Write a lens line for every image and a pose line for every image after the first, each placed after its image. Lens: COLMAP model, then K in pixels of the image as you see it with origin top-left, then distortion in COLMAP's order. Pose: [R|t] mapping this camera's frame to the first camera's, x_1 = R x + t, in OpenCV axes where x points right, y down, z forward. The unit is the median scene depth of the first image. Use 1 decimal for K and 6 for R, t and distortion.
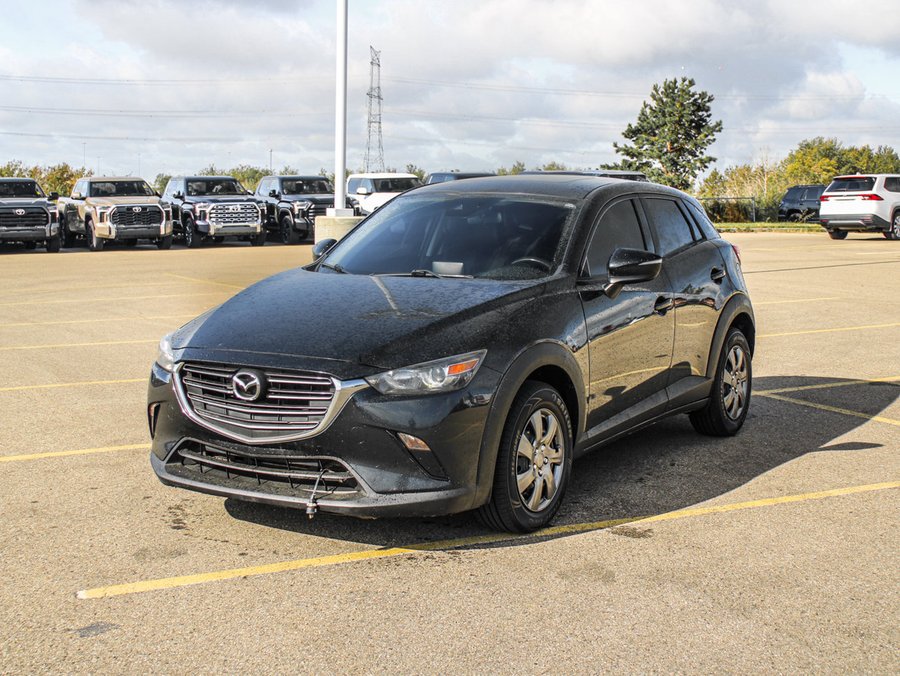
lens RADIAL K [[1388.6, 0, 476.0], [0, 1388.6, 337.8], [0, 0, 1]] dist [-0.000034, 0.030093]
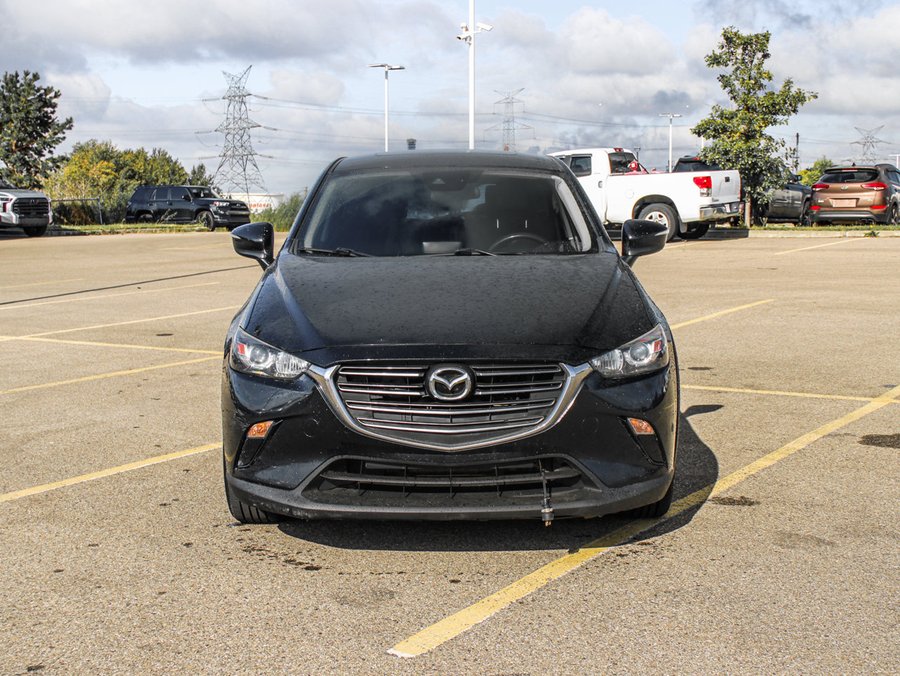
lens RADIAL K [[1393.4, 0, 506.5], [0, 1393.4, 362.7], [0, 0, 1]] dist [-0.015702, 0.036963]
pose [[0.847735, -0.079171, 0.524478, -0.476392], [0.071953, 0.996822, 0.034172, -0.003795], [-0.525517, 0.008769, 0.850738, 0.210592]]
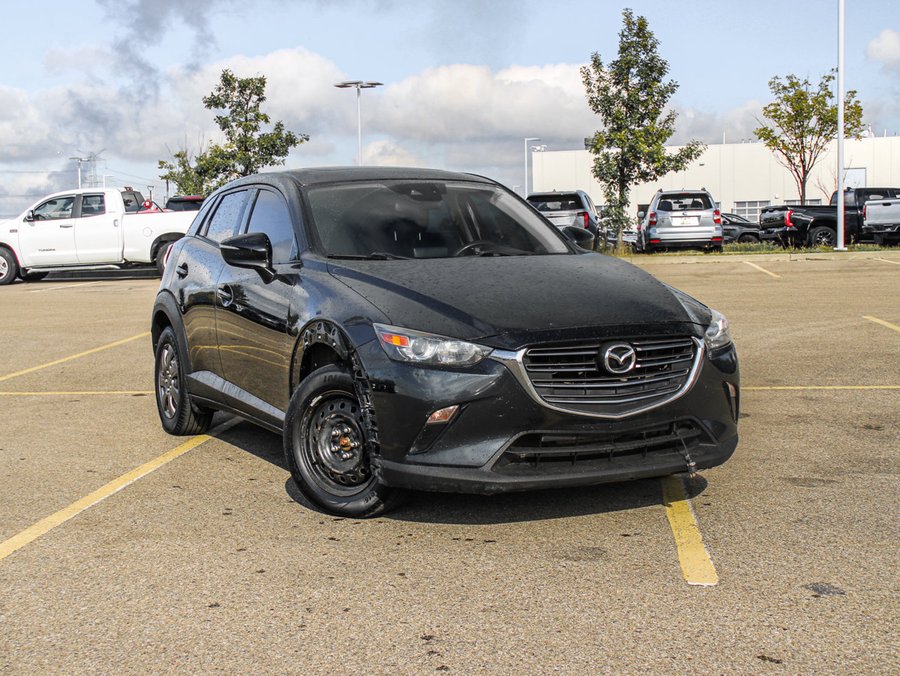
lens RADIAL K [[1388.6, 0, 476.0], [0, 1388.6, 337.8], [0, 0, 1]] dist [-0.000034, 0.030093]
pose [[0.533777, -0.085123, 0.841330, -0.840112], [0.118031, 0.992681, 0.025552, -0.013024], [-0.837347, 0.085664, 0.539917, 0.461450]]
